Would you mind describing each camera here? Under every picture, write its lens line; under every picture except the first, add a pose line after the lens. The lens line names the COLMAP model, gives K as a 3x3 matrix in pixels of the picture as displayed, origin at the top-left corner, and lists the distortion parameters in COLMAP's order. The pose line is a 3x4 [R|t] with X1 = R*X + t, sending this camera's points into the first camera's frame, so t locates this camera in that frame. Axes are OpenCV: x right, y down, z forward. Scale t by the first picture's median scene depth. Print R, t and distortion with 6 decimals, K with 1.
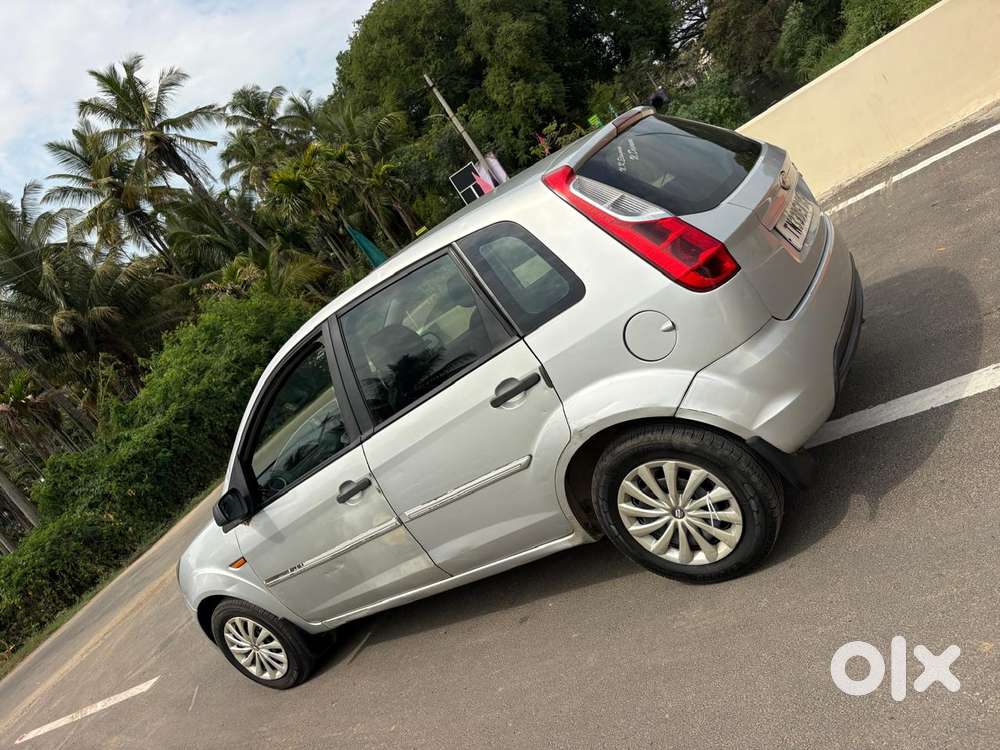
lens RADIAL K [[750.2, 0, 507.4], [0, 750.2, 375.4], [0, 0, 1]] dist [0.043909, -0.046522]
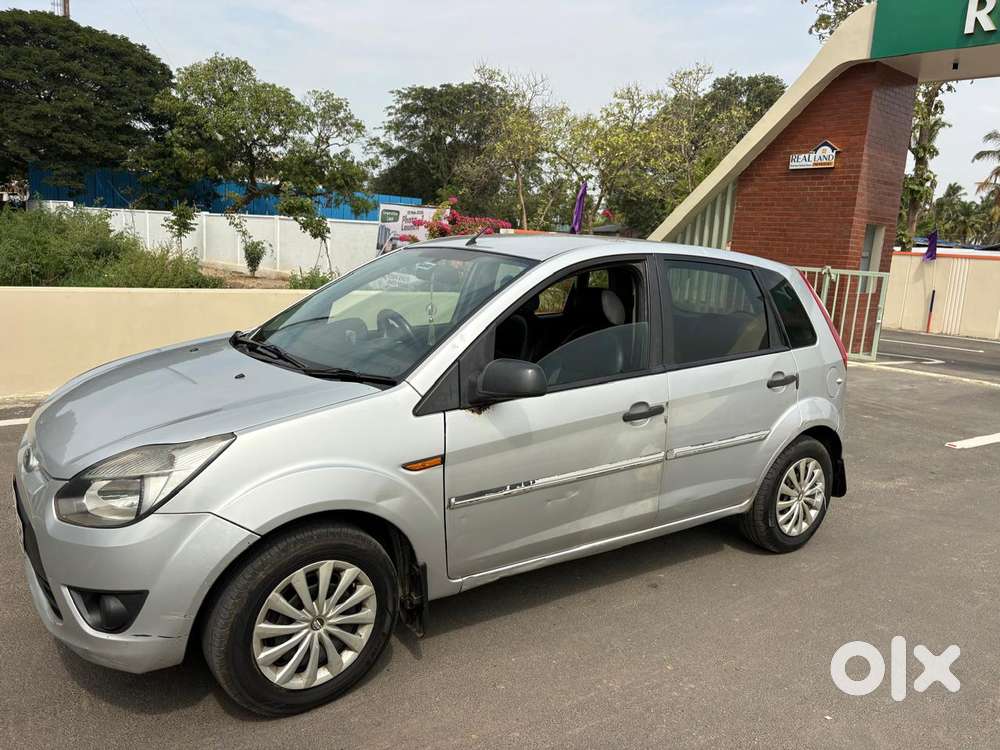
lens RADIAL K [[749.6, 0, 495.1], [0, 749.6, 370.3], [0, 0, 1]] dist [0.041578, -0.040763]
pose [[0.330255, 0.440898, 0.834590, -0.888968], [-0.098022, 0.895441, -0.434255, 0.438083], [-0.938788, 0.061607, 0.338941, 0.674013]]
